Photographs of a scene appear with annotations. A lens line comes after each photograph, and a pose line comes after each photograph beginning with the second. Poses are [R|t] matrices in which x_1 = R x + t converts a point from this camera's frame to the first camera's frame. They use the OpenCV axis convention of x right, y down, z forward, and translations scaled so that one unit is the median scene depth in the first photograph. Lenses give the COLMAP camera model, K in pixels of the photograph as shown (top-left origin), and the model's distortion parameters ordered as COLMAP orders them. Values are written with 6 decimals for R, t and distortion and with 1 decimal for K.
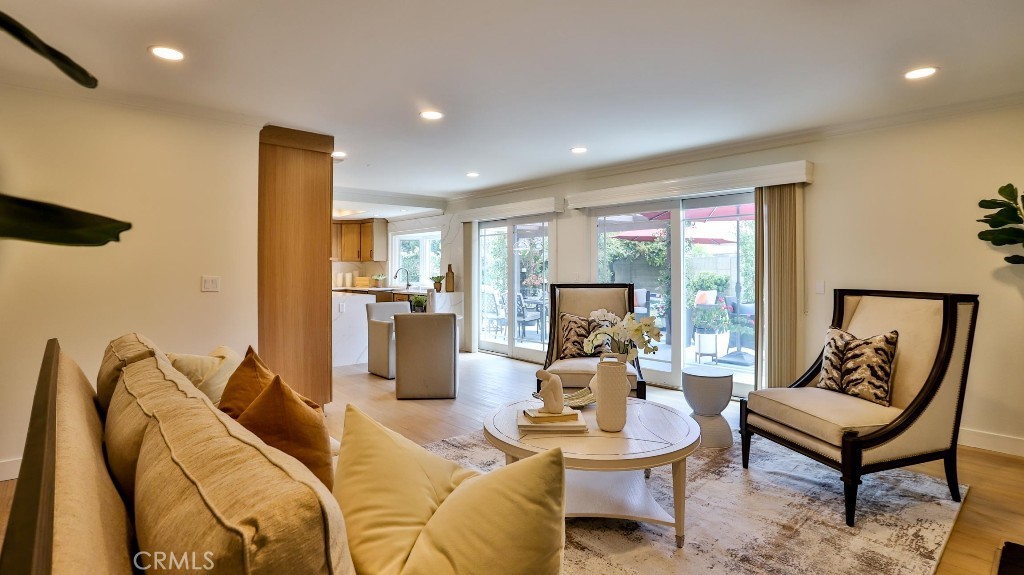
lens RADIAL K [[500.0, 0, 509.7], [0, 500.0, 265.8], [0, 0, 1]] dist [-0.056981, 0.000194]
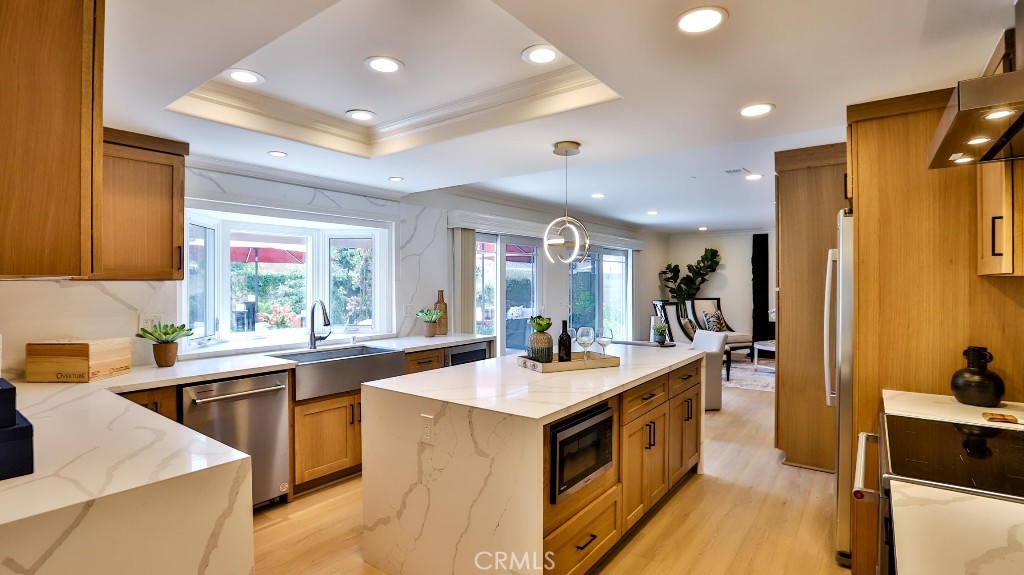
lens RADIAL K [[507.0, 0, 516.1], [0, 507.0, 283.9], [0, 0, 1]] dist [-0.035251, 0.000339]
pose [[-0.219782, -0.005146, 0.975536, -0.683720], [-0.011300, 0.999932, 0.002728, -0.011950], [-0.975484, -0.010424, -0.219825, 0.948773]]
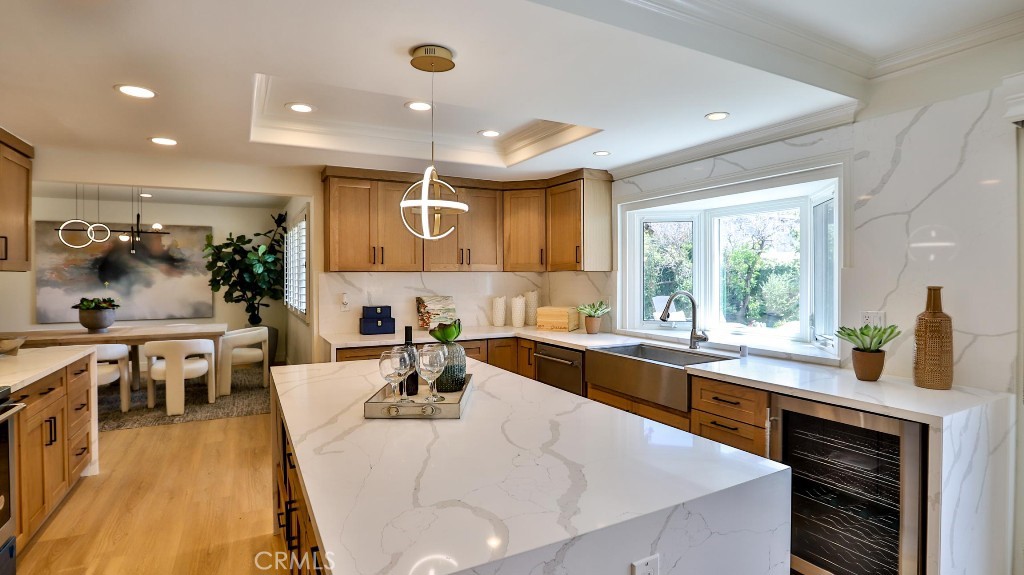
lens RADIAL K [[507.0, 0, 516.1], [0, 507.0, 283.9], [0, 0, 1]] dist [-0.035251, 0.000339]
pose [[0.973878, -0.001236, -0.227070, -0.252945], [0.007672, 0.999593, 0.027462, -0.012237], [0.226944, -0.028487, 0.973491, 0.623756]]
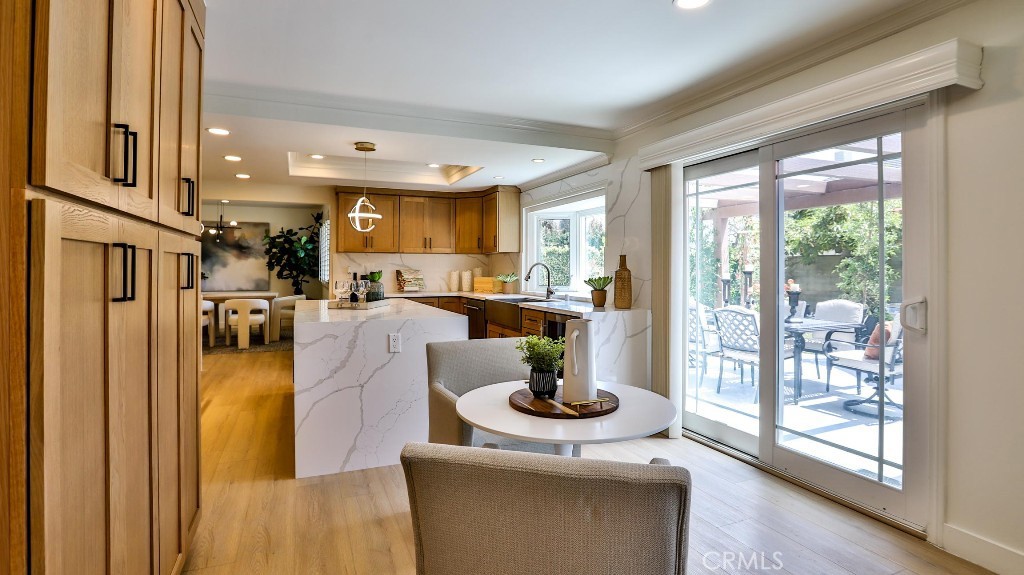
lens RADIAL K [[500.0, 0, 509.7], [0, 500.0, 265.8], [0, 0, 1]] dist [-0.056981, 0.000194]
pose [[0.948318, -0.002267, -0.317315, -0.061310], [0.004418, 0.999972, 0.006060, 0.004233], [0.317292, -0.007148, 0.948301, 0.432338]]
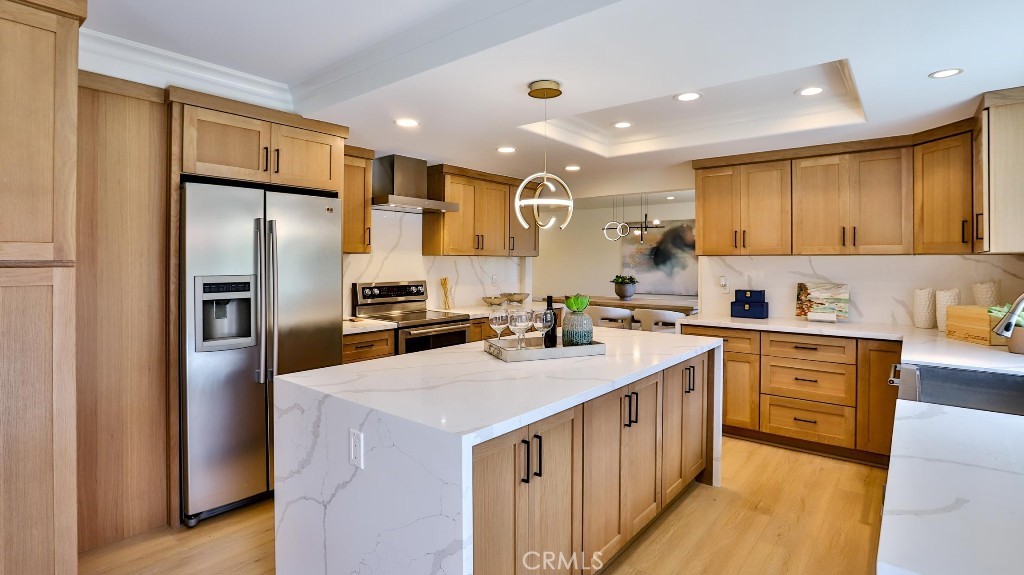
lens RADIAL K [[500.0, 0, 509.7], [0, 500.0, 265.8], [0, 0, 1]] dist [-0.056981, 0.000194]
pose [[0.157623, 0.004902, -0.987487, -0.063737], [0.009653, 0.999932, 0.006505, -0.006939], [0.987452, -0.010557, 0.157565, 0.767800]]
